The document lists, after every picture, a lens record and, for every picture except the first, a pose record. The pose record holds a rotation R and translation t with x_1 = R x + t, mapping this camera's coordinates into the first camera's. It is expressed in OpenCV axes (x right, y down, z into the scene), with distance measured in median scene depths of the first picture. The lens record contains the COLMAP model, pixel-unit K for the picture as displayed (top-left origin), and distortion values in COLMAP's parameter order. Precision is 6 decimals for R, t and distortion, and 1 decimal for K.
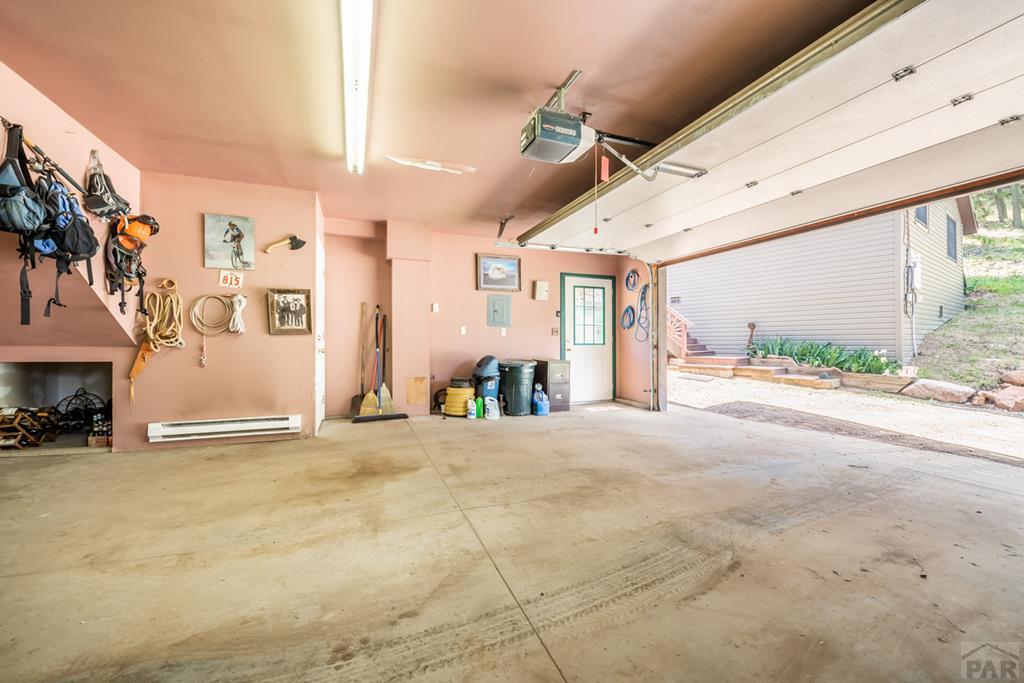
lens RADIAL K [[402.9, 0, 513.0], [0, 402.9, 345.5], [0, 0, 1]] dist [-0.003651, -0.000807]
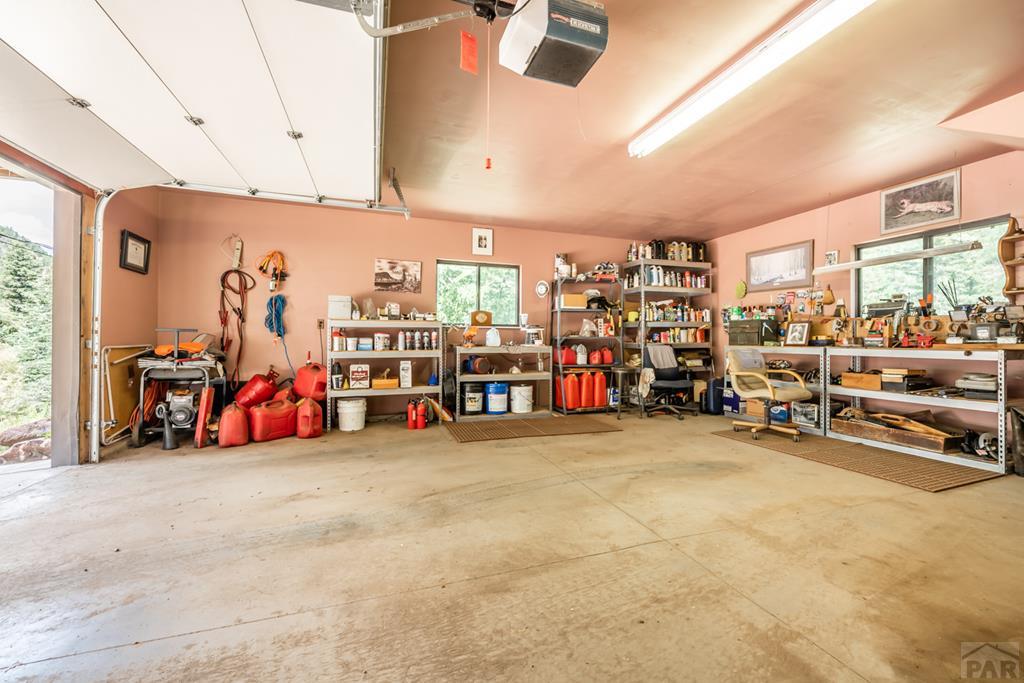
lens RADIAL K [[402.9, 0, 511.9], [0, 402.9, 338.4], [0, 0, 1]] dist [-0.003651, -0.000807]
pose [[-0.999105, -0.006563, 0.041789, 0.166074], [-0.006435, 0.999974, 0.003194, -0.009859], [-0.041809, 0.002922, -0.999121, 1.956400]]
